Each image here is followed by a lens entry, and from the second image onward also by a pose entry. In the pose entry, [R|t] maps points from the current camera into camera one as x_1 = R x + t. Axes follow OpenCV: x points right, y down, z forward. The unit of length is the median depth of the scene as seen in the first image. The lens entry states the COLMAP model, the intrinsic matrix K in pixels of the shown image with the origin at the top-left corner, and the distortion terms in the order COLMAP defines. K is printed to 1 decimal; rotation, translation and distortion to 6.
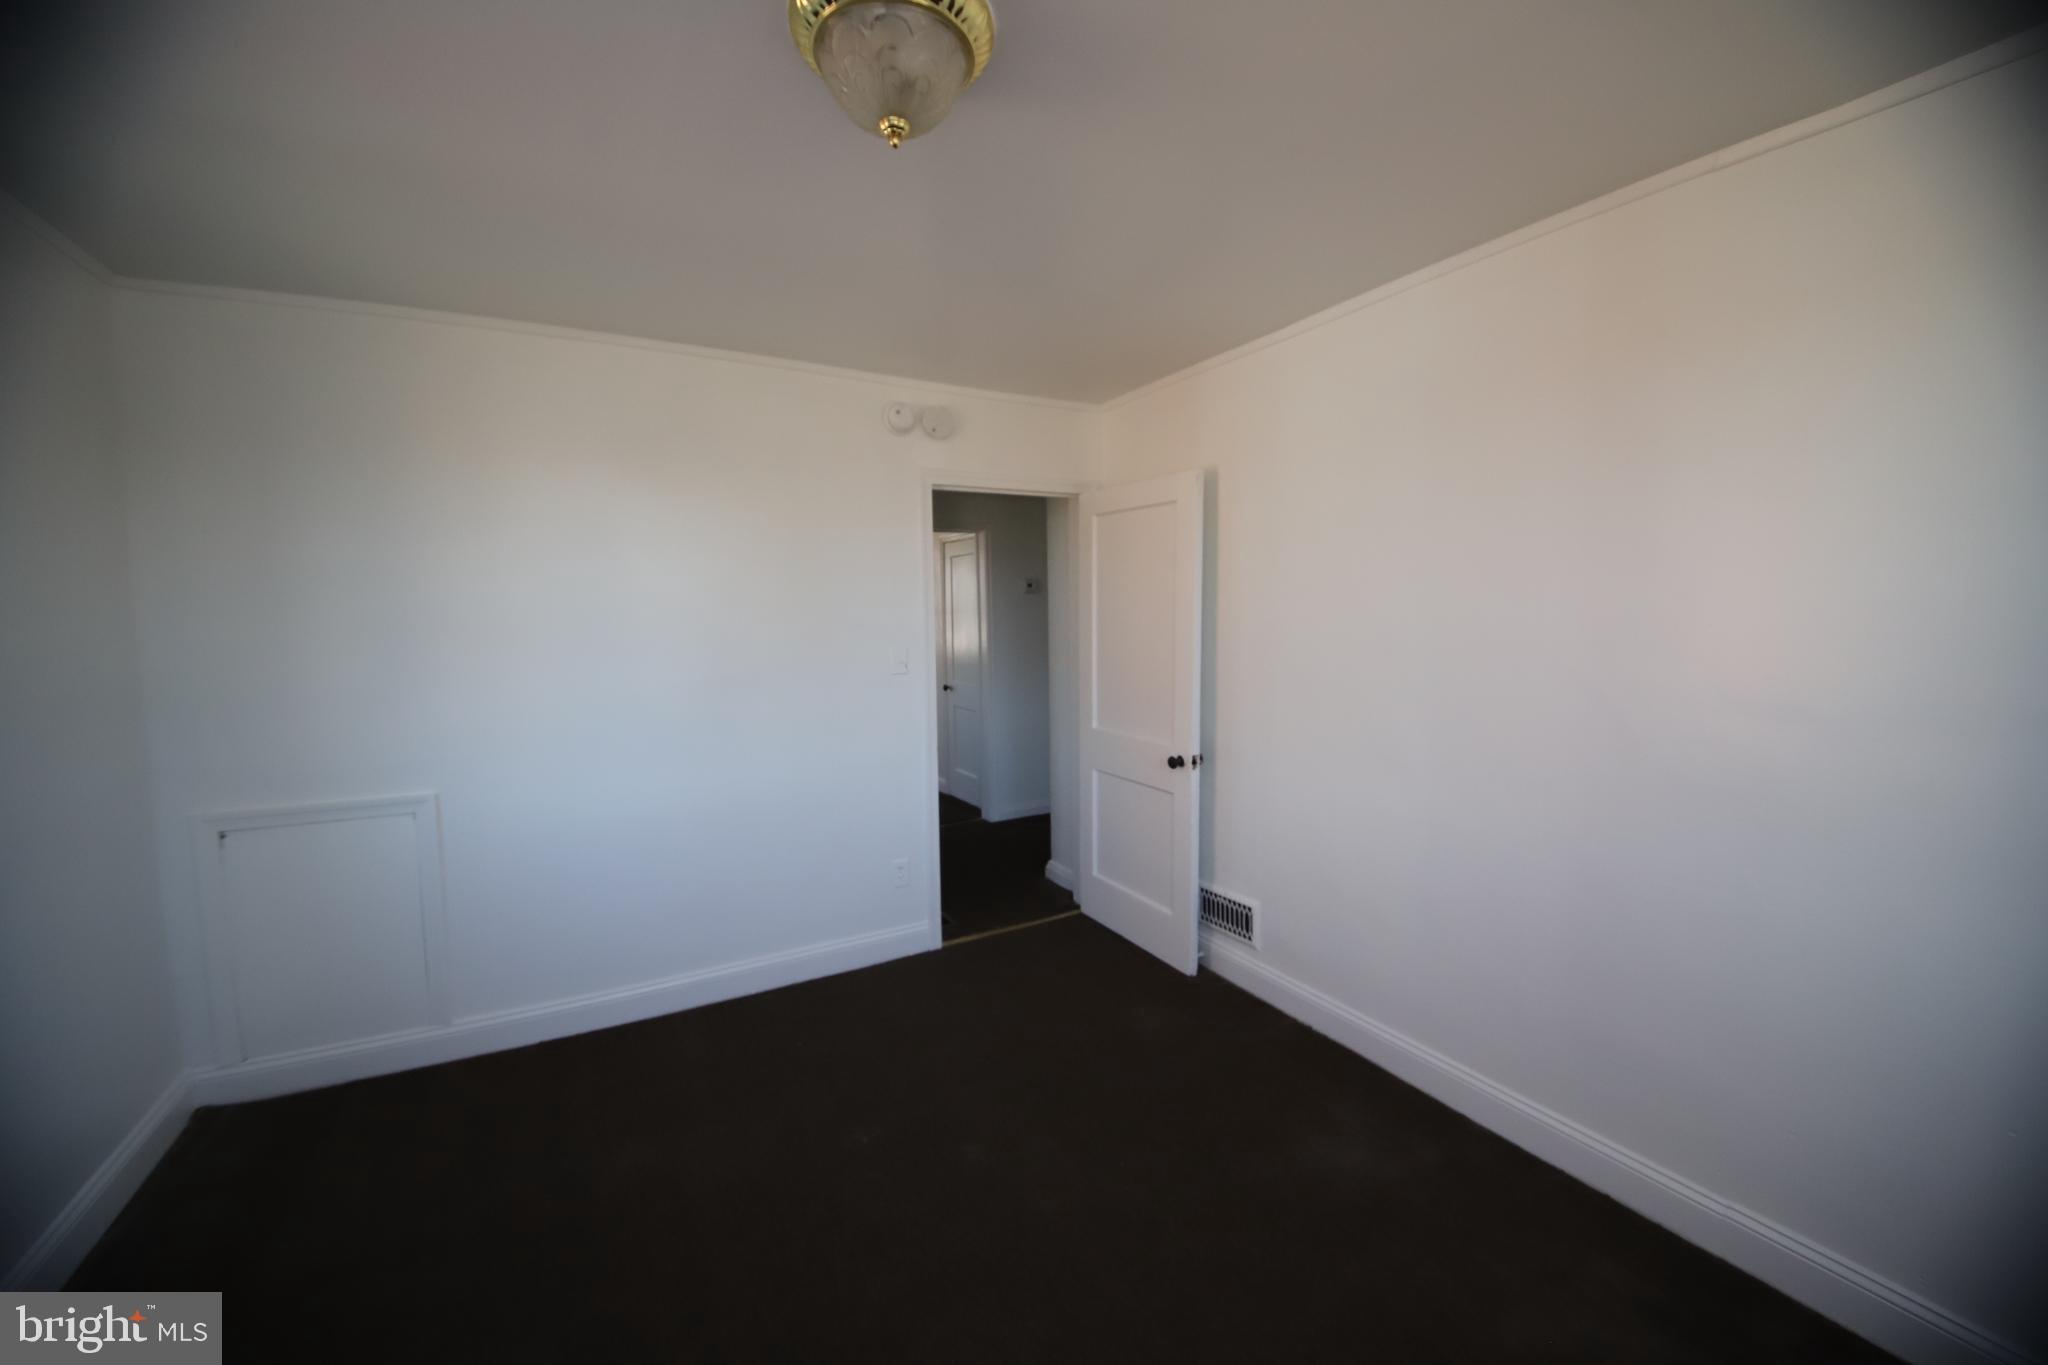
lens RADIAL K [[791.6, 0, 1023.0], [0, 791.6, 676.3], [0, 0, 1]] dist [-0.001233, -0.000533]
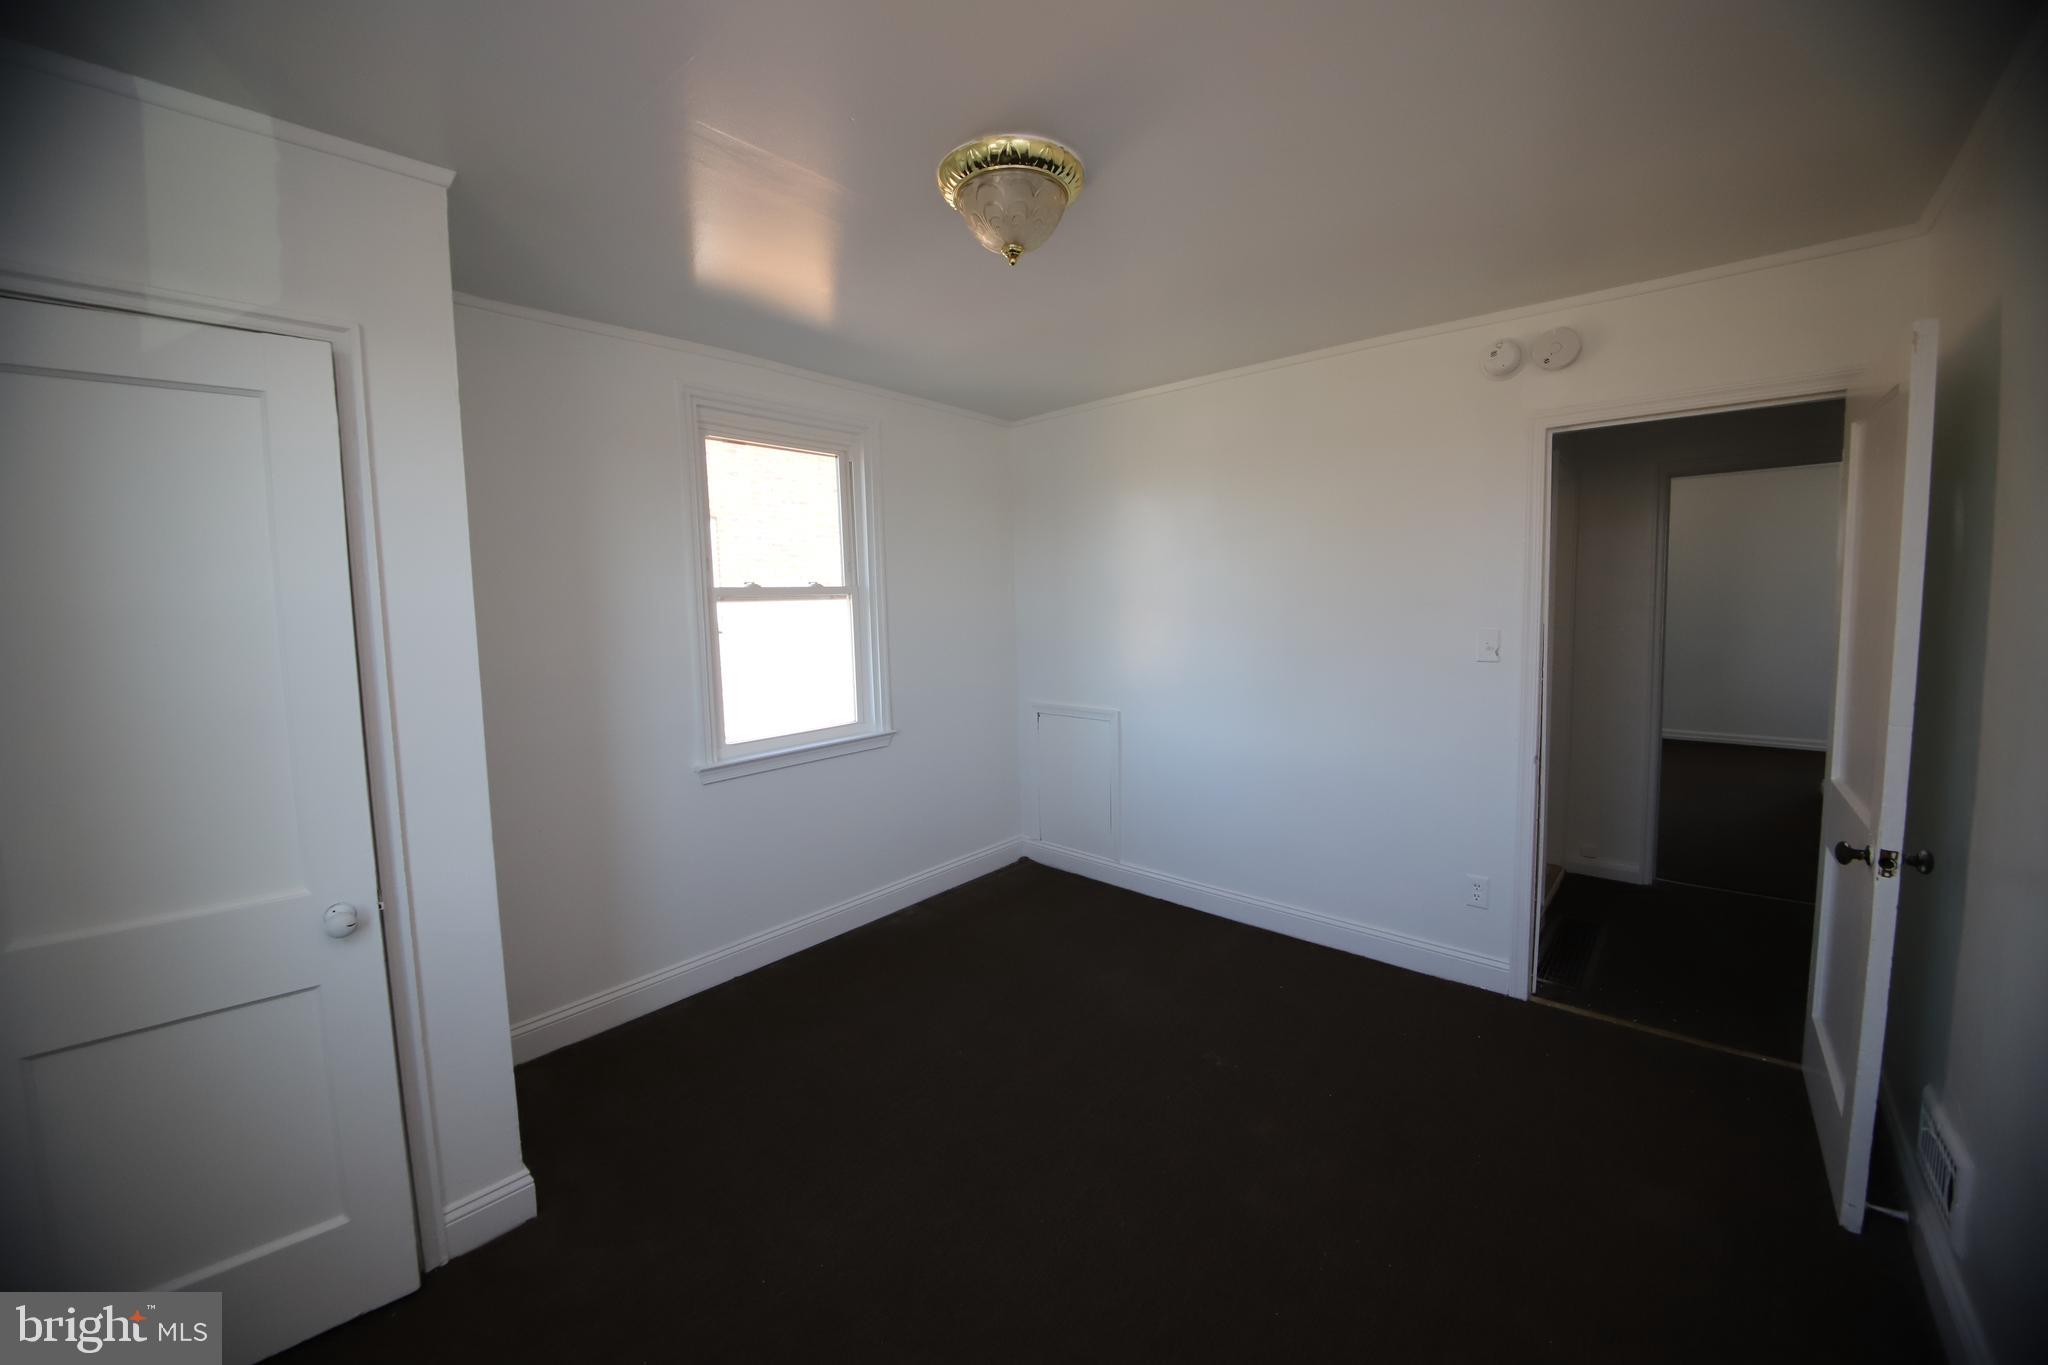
lens RADIAL K [[791.6, 0, 1028.2], [0, 791.6, 680.8], [0, 0, 1]] dist [-0.001233, -0.000533]
pose [[0.348499, 0.102874, -0.931647, 0.482282], [-0.067608, 0.994129, 0.084484, -0.021158], [0.934868, 0.033545, 0.353408, 0.236516]]
